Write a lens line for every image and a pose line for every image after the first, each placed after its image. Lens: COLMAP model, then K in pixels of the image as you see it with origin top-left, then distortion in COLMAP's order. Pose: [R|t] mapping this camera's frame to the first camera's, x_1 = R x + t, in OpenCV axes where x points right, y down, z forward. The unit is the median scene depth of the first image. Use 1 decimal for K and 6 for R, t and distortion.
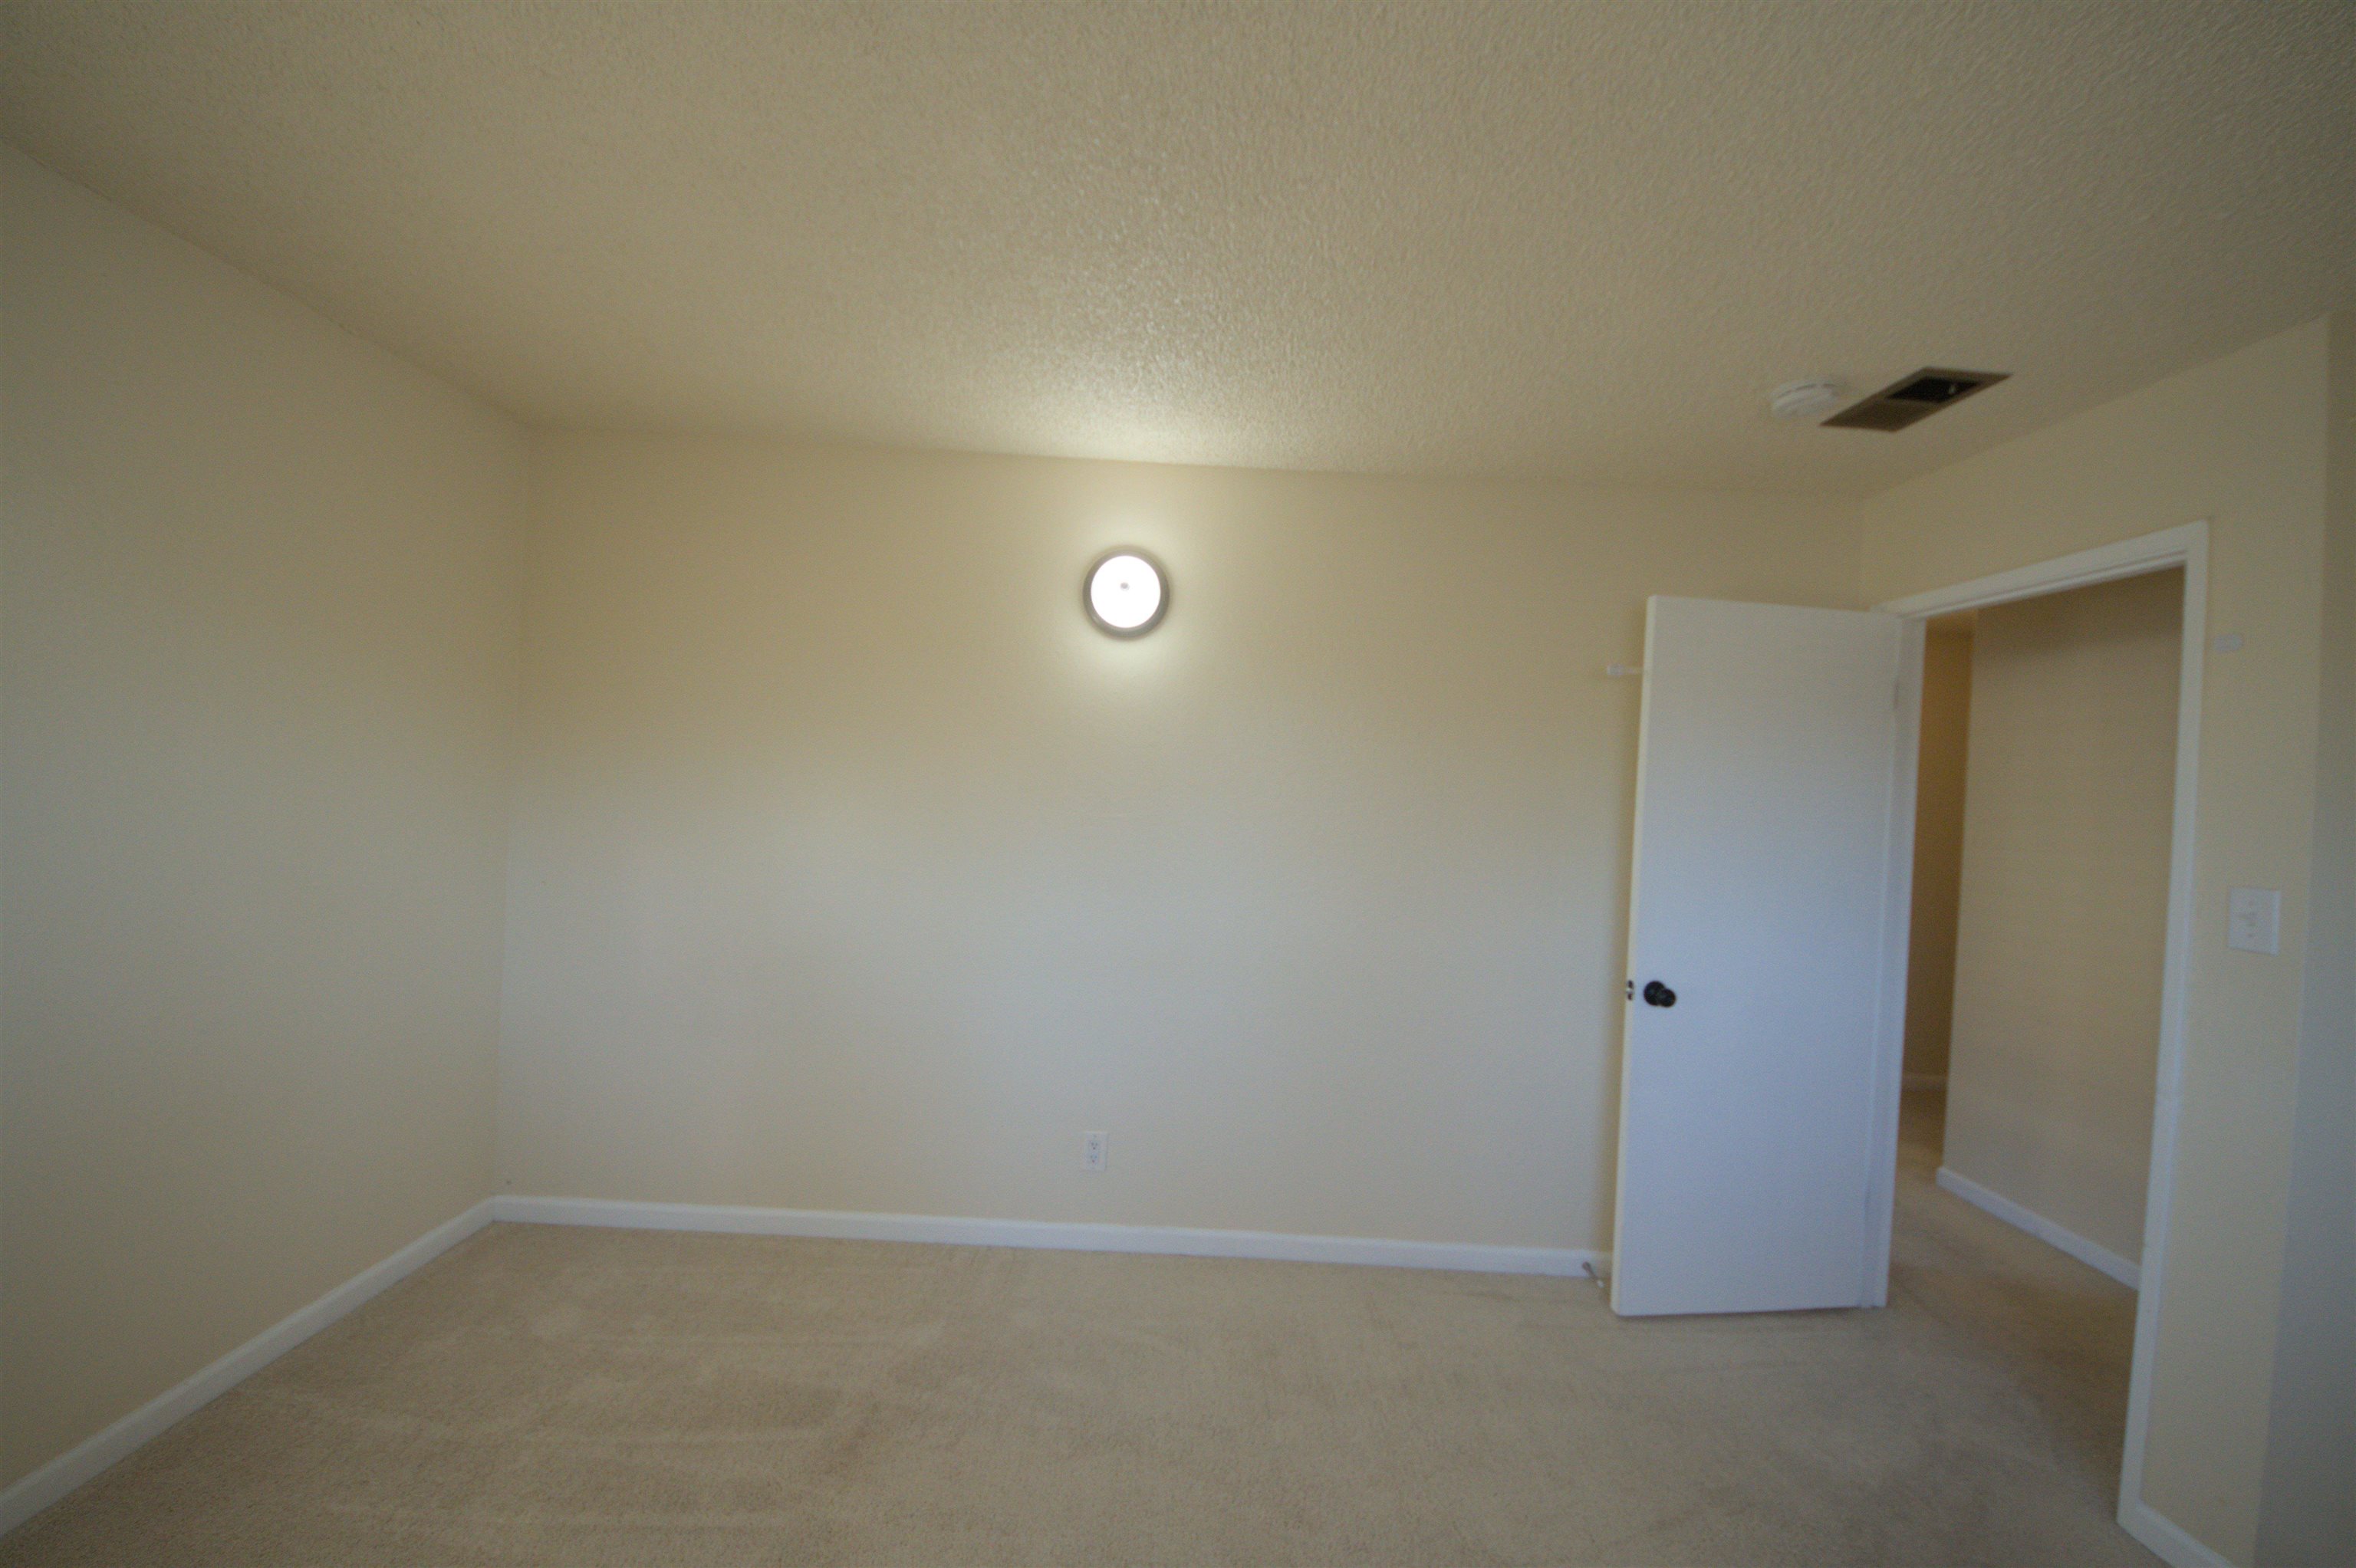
lens RADIAL K [[827.1, 0, 1179.2], [0, 827.1, 781.7], [0, 0, 1]] dist [0.029713, -0.017420]
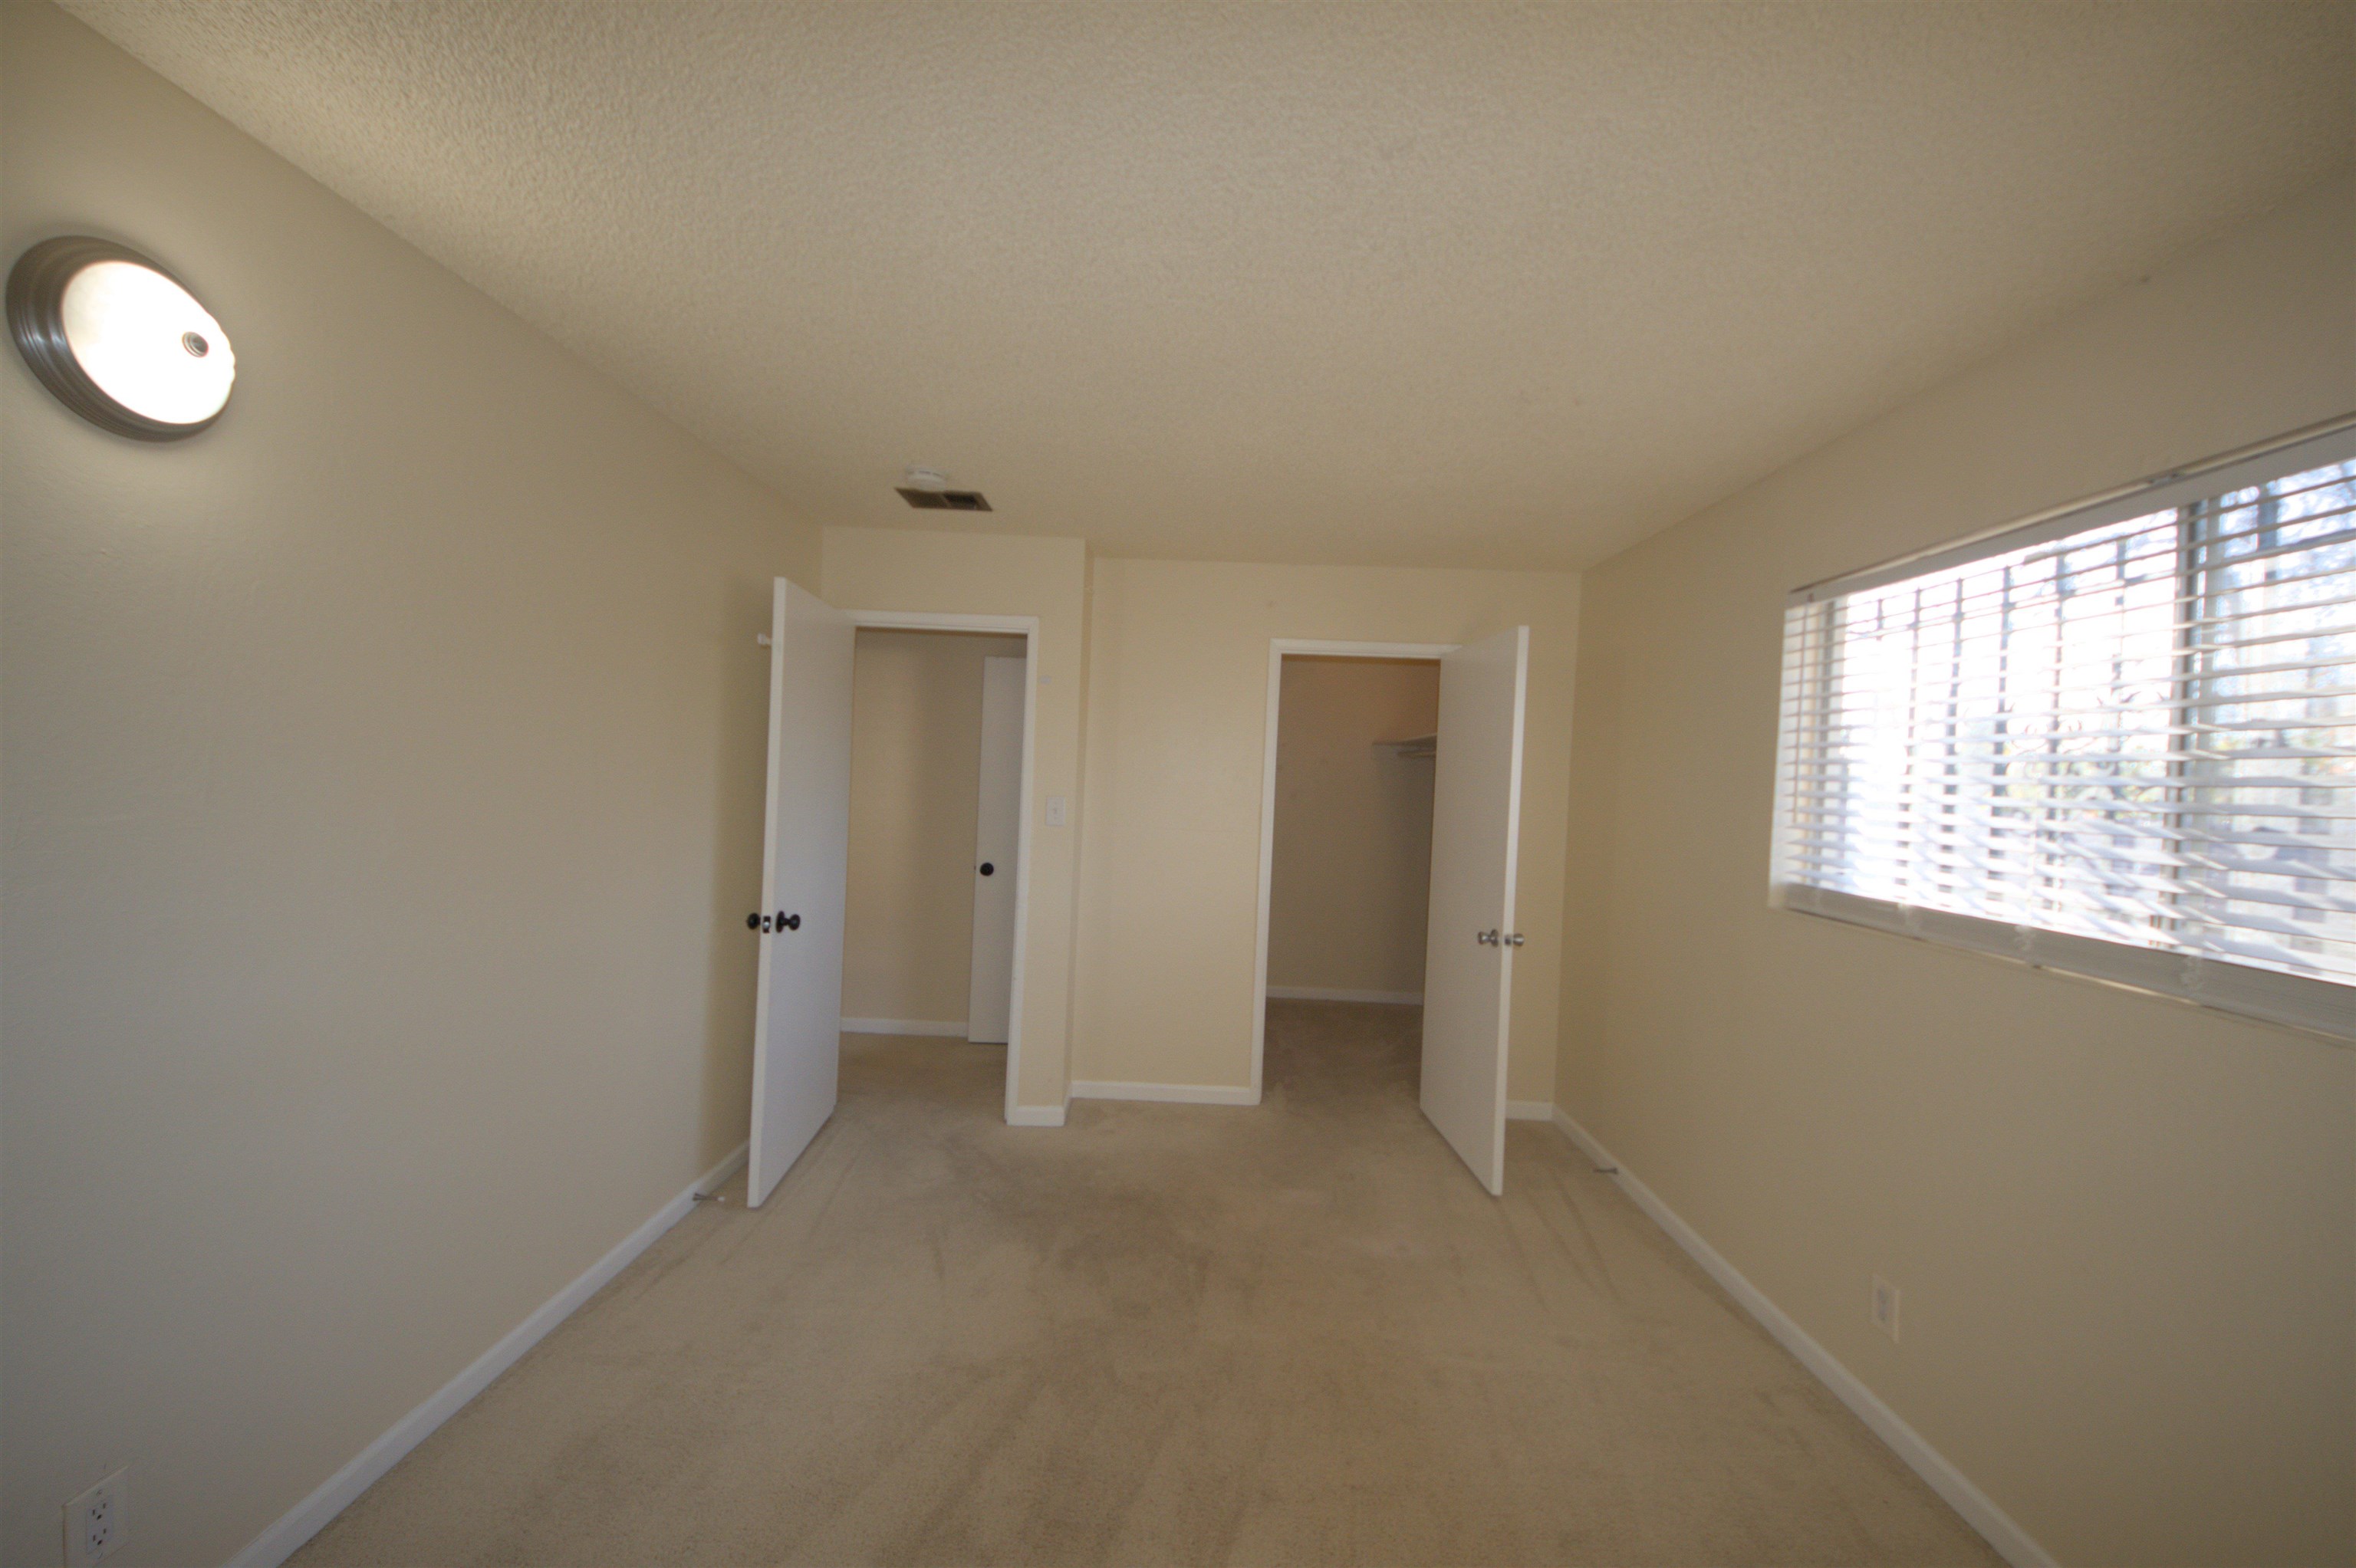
lens RADIAL K [[830.9, 0, 1182.5], [0, 830.9, 787.1], [0, 0, 1]] dist [0.046826, -0.017852]
pose [[0.023504, -0.067485, 0.997443, -0.553293], [-0.037602, 0.996953, 0.068338, -0.035242], [-0.999016, -0.039112, 0.020894, 0.398306]]
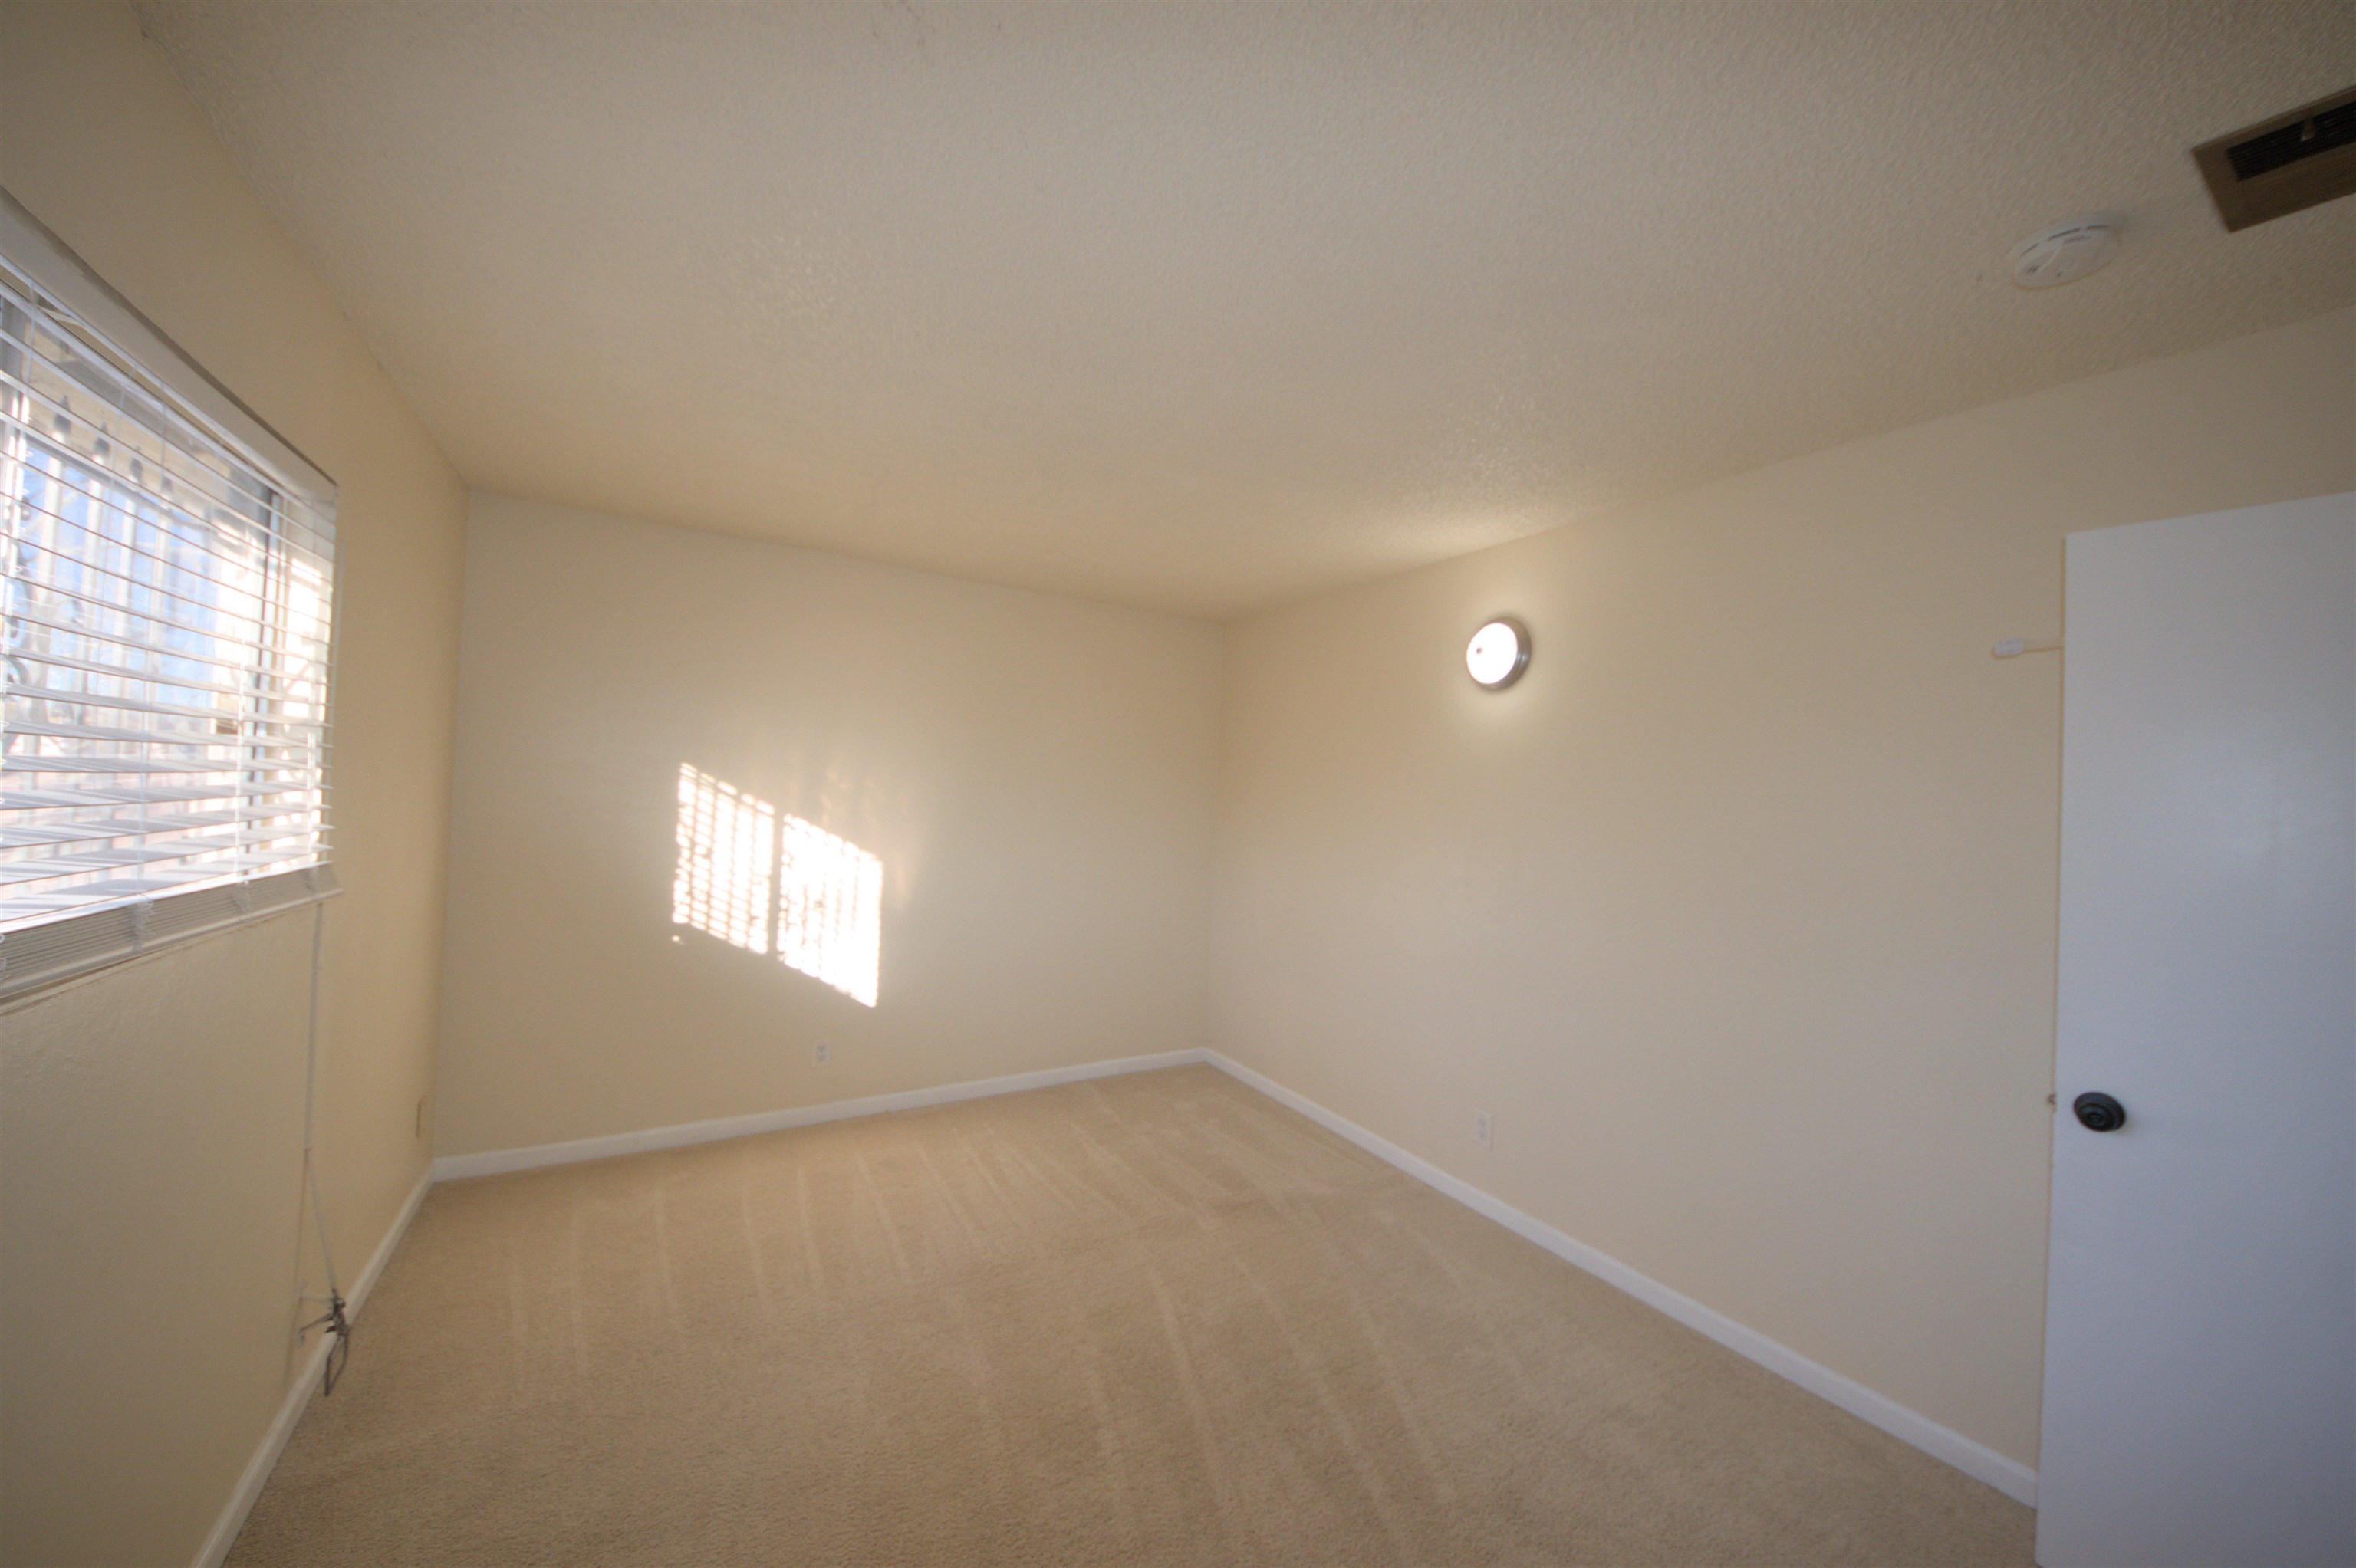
lens RADIAL K [[801.0, 0, 1203.4], [0, 801.0, 793.0], [0, 0, 1]] dist [0.001018, 0.000036]
pose [[0.538149, -0.038548, -0.841968, 0.711060], [-0.014883, 0.998363, -0.055221, 0.039755], [0.842719, 0.042248, 0.536694, 0.037137]]
